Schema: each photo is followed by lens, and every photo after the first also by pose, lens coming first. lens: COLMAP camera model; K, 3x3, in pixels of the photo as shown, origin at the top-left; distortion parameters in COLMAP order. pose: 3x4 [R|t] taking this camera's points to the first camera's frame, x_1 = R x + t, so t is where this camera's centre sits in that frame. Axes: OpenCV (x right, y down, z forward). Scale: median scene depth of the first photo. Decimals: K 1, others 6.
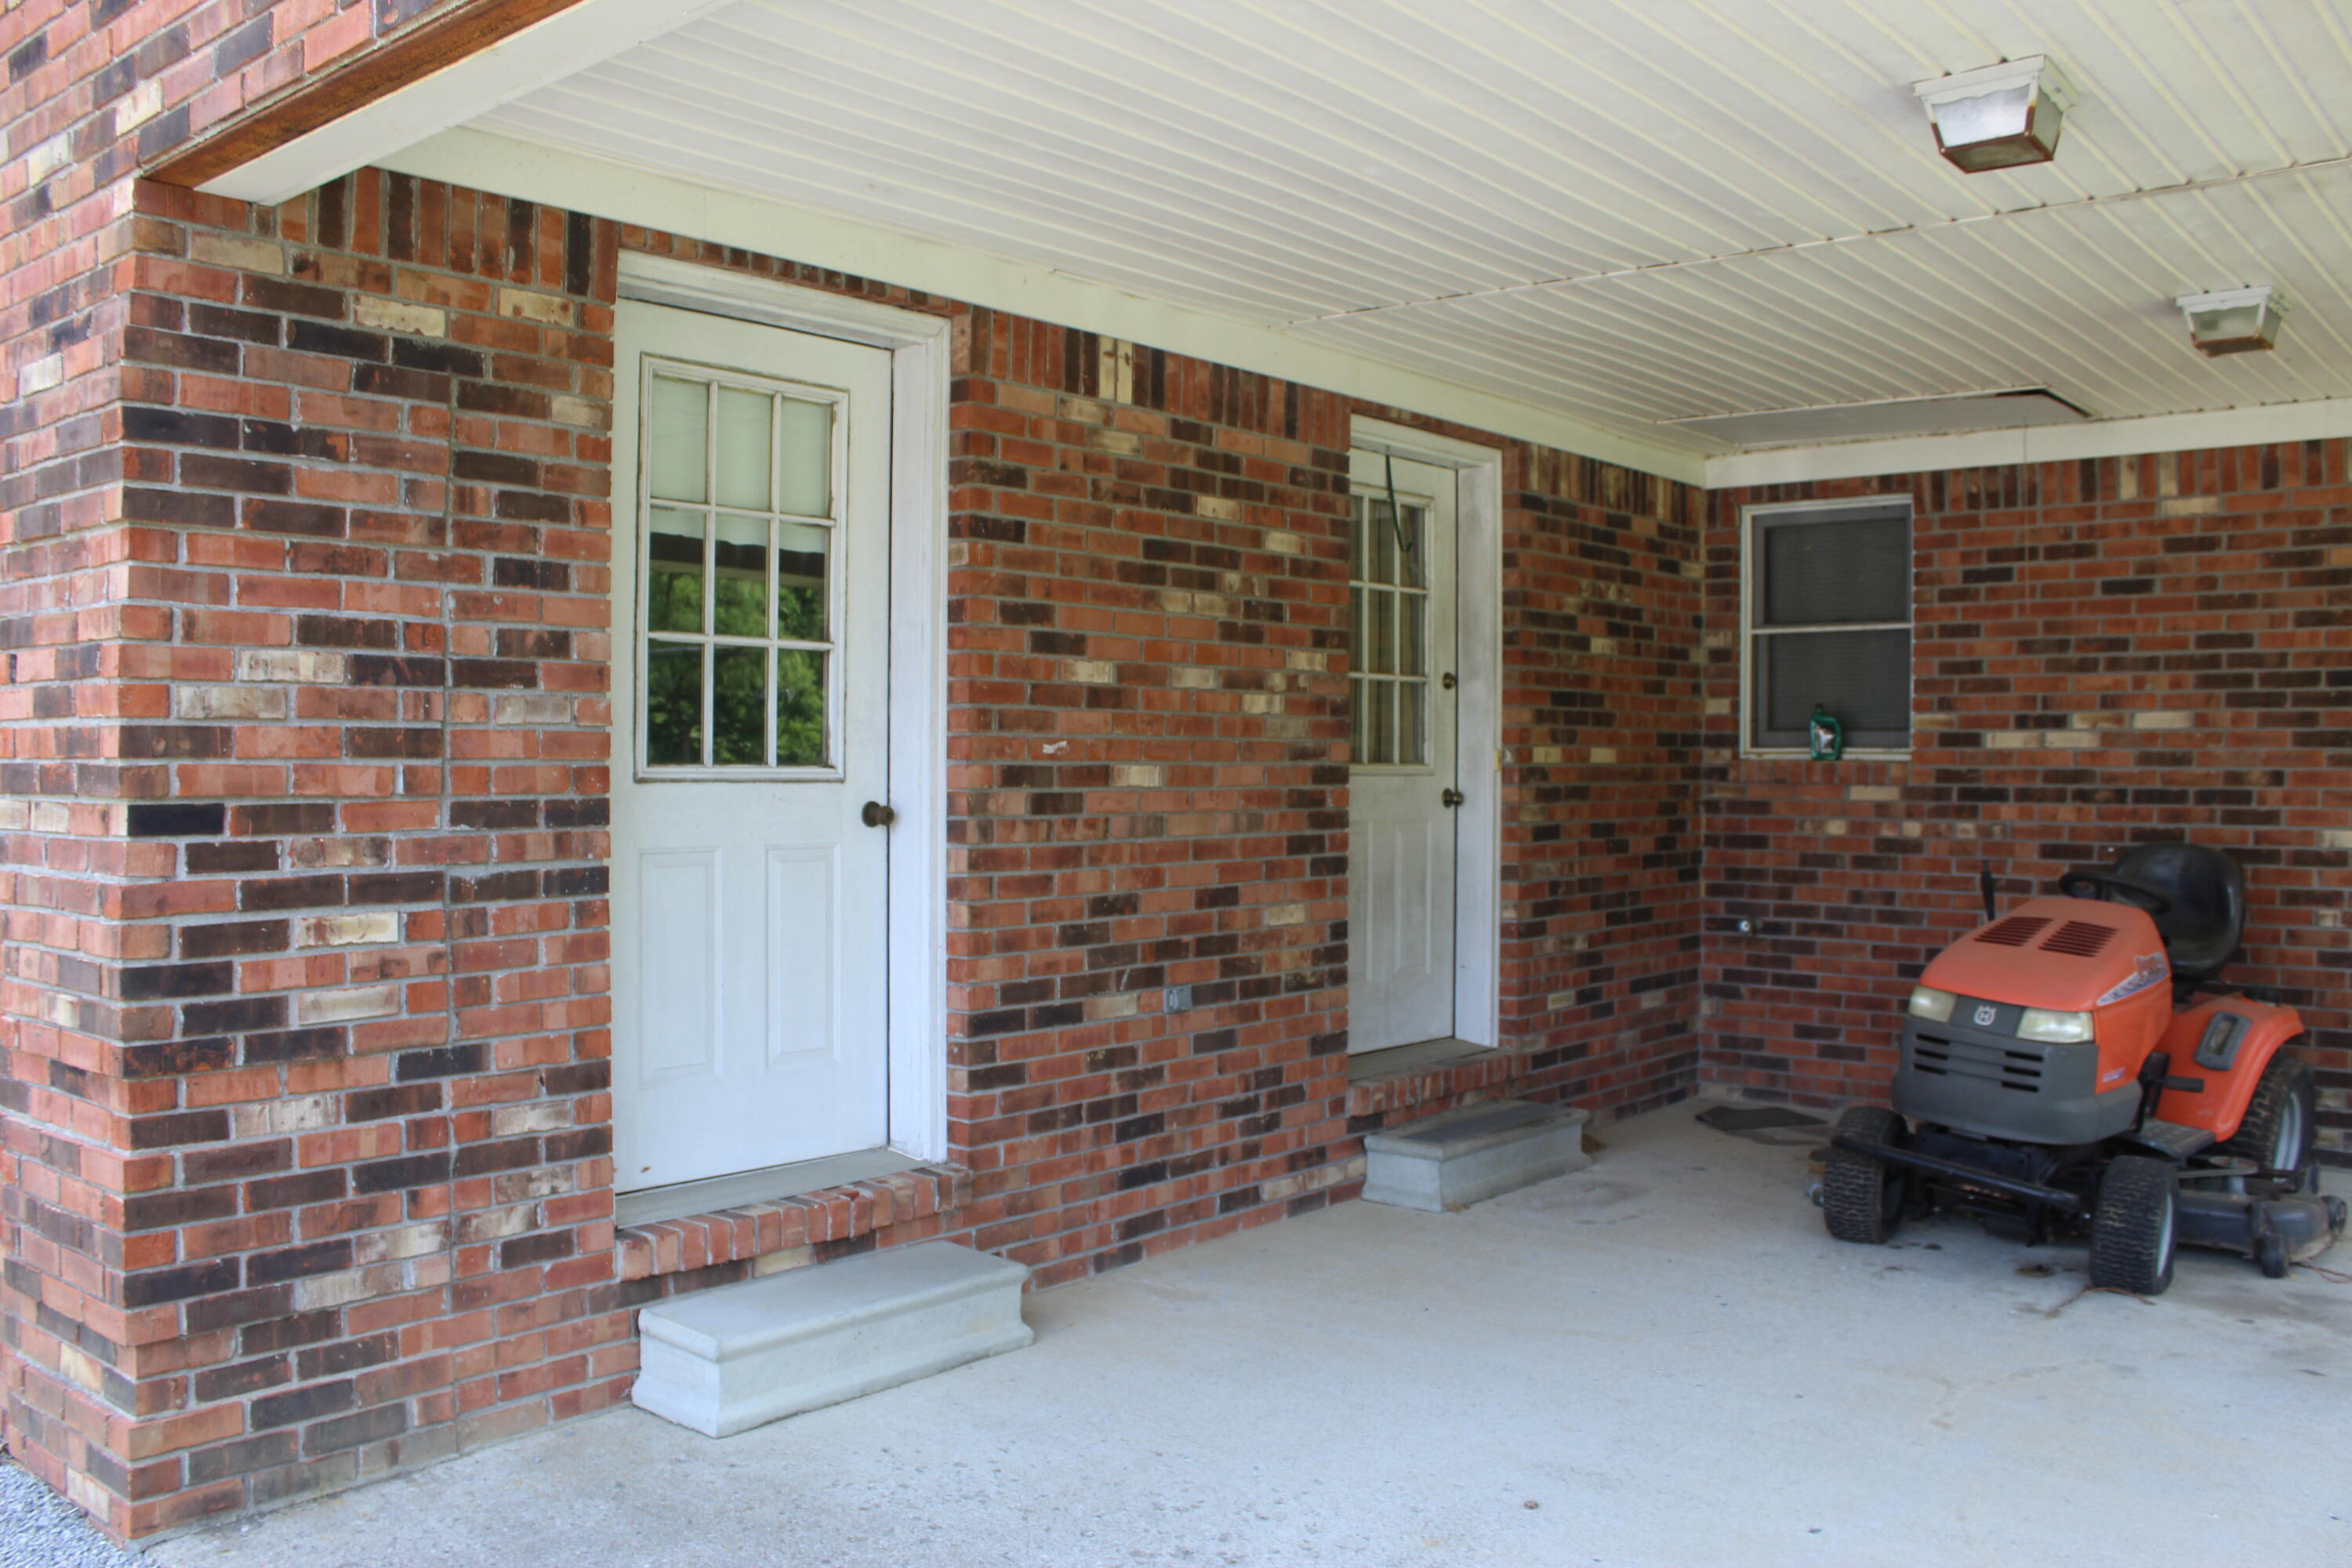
lens RADIAL K [[1902.7, 0, 1177.8], [0, 1902.7, 783.4], [0, 0, 1]] dist [-0.086543, 0.017167]
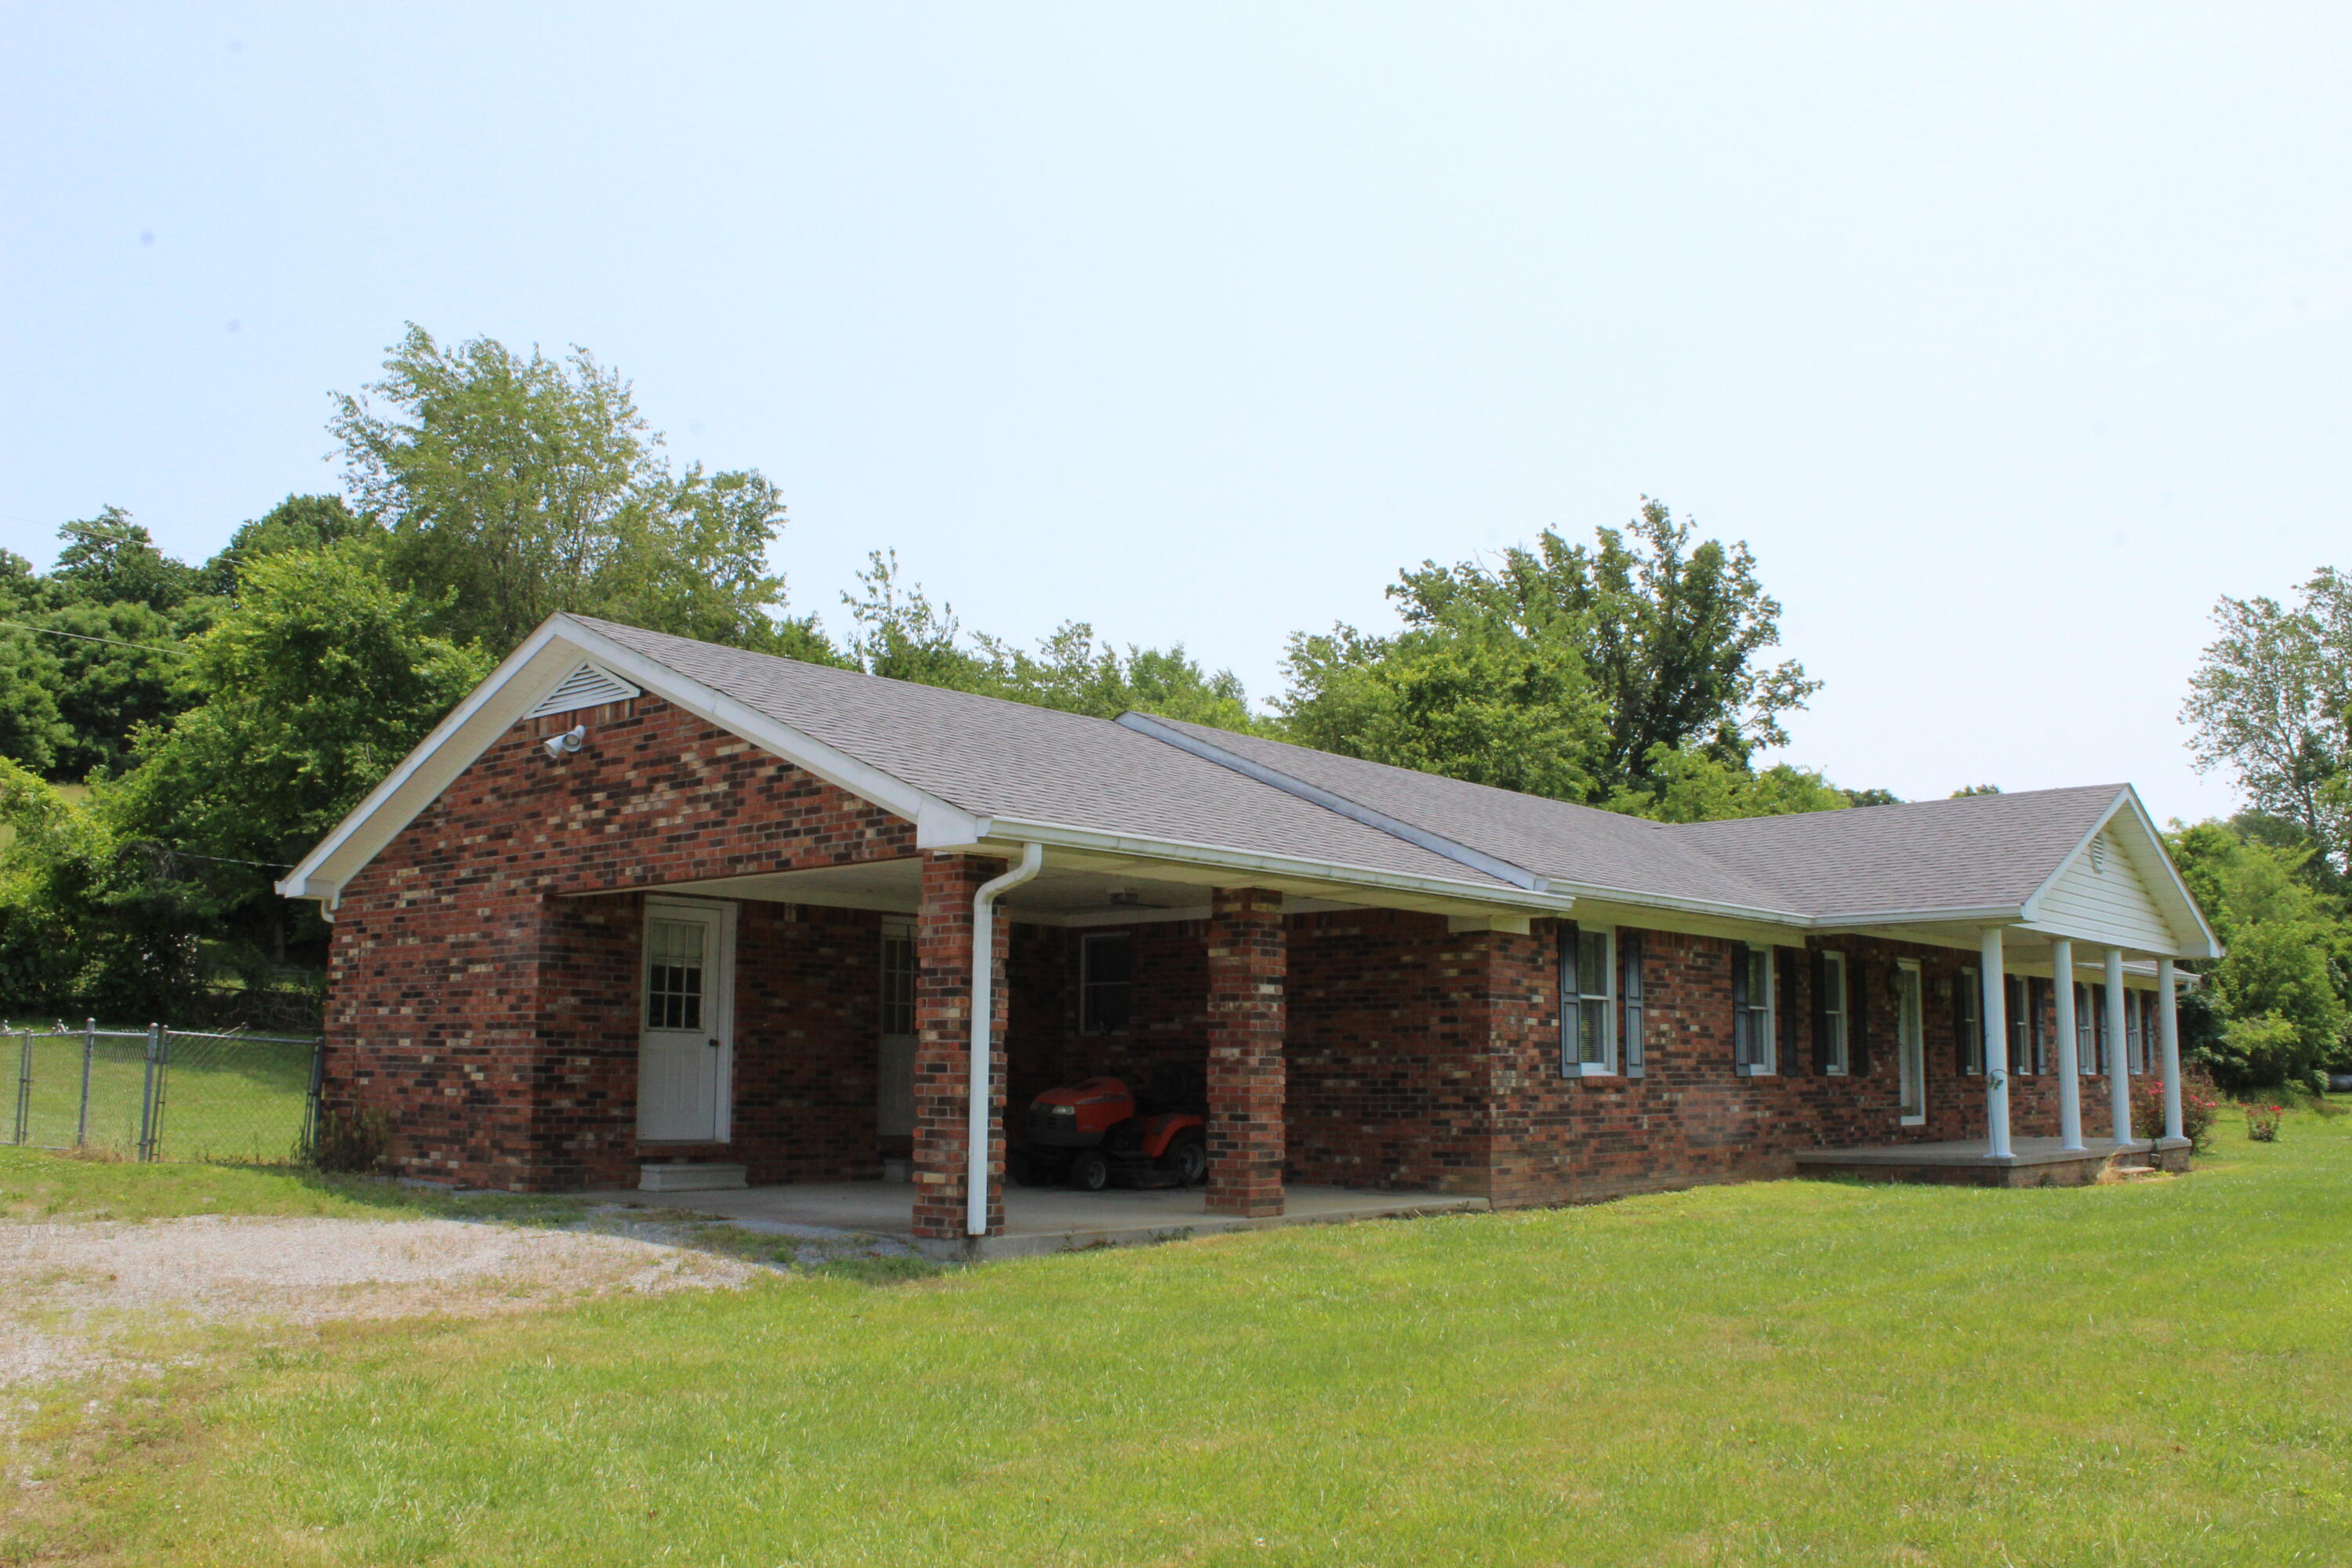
lens RADIAL K [[1997.9, 0, 1163.0], [0, 1997.9, 790.1], [0, 0, 1]] dist [-0.133083, 0.128811]
pose [[0.999674, -0.001691, -0.025478, 0.927591], [-0.002306, 0.987744, -0.156066, 0.151026], [0.025429, 0.156074, 0.987418, -3.226469]]
